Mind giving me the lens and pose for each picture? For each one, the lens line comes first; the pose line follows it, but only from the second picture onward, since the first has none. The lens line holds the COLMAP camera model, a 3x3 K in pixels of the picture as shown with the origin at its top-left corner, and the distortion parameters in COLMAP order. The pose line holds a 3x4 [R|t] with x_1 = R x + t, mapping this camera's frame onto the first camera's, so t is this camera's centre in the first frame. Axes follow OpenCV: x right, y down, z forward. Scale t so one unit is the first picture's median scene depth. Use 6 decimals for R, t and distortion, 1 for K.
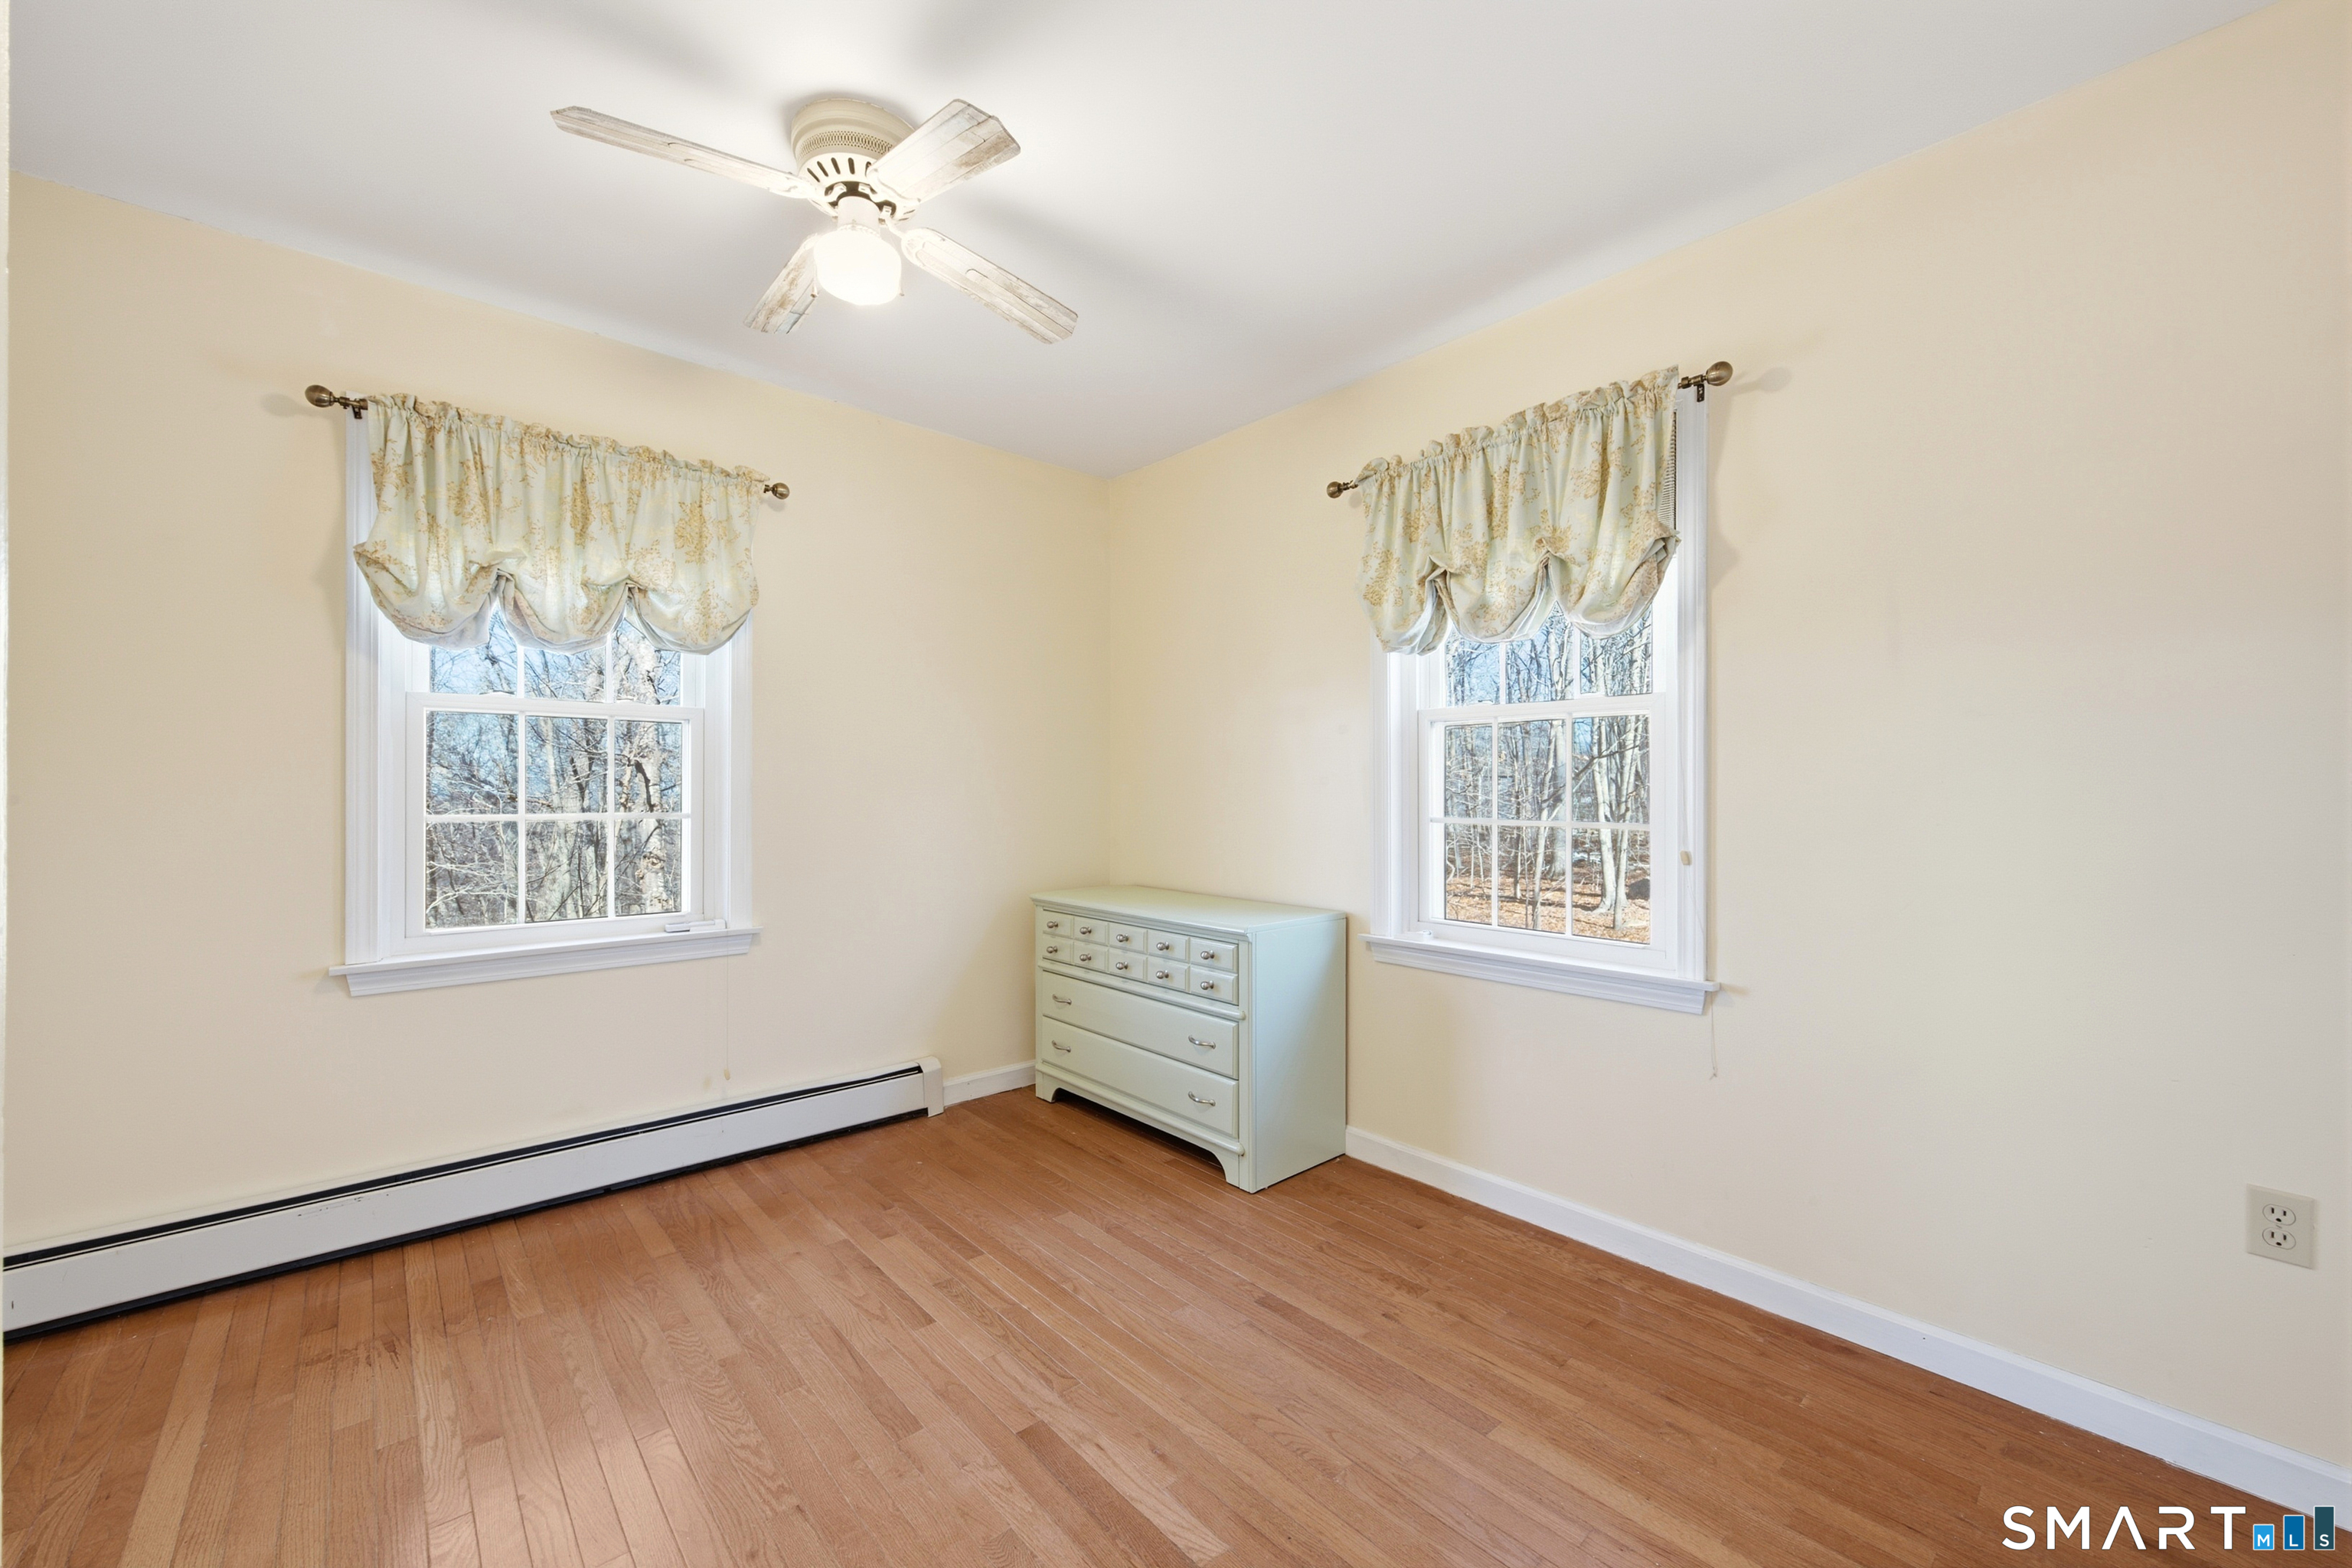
lens RADIAL K [[917.7, 0, 1176.0], [0, 917.7, 784.0], [0, 0, 1]] dist [0.000238, -0.000054]
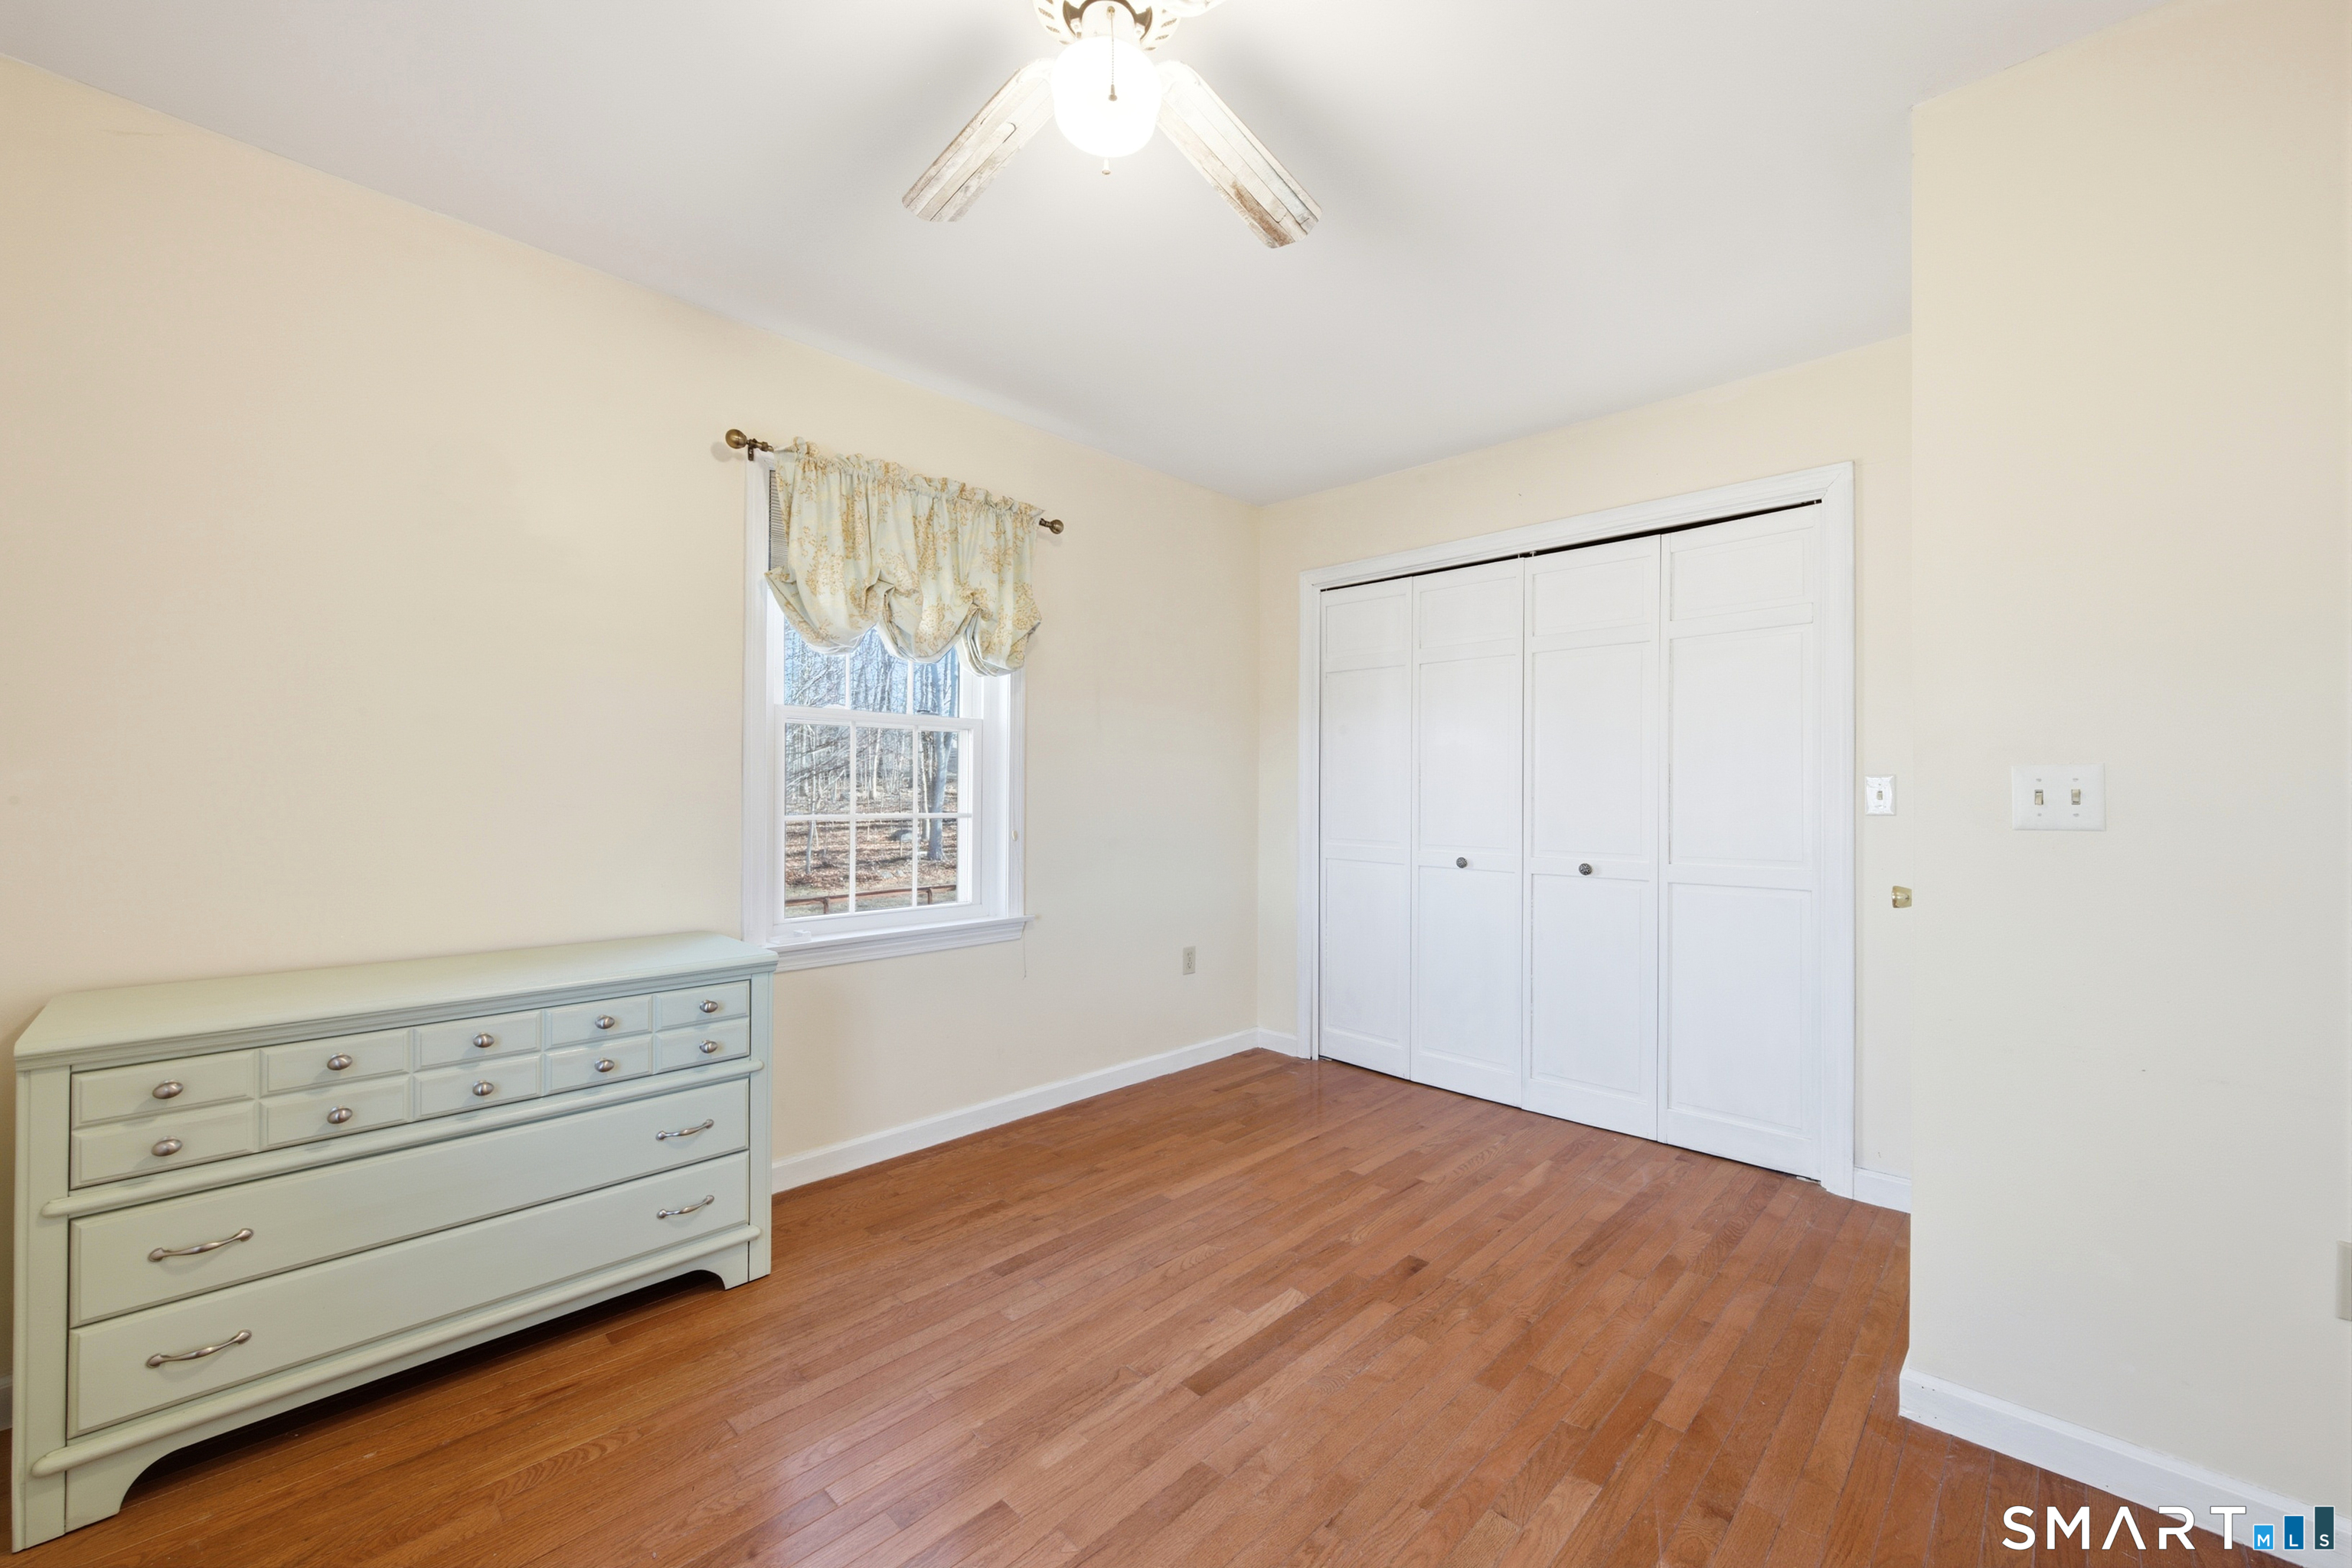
lens RADIAL K [[913.7, 0, 1182.8], [0, 913.7, 792.2], [0, 0, 1]] dist [-0.000589, 0.000129]
pose [[-0.078743, -0.002174, 0.996893, -0.950624], [-0.014681, 0.999892, 0.001021, 0.004381], [-0.996787, -0.014555, -0.078766, 0.862298]]
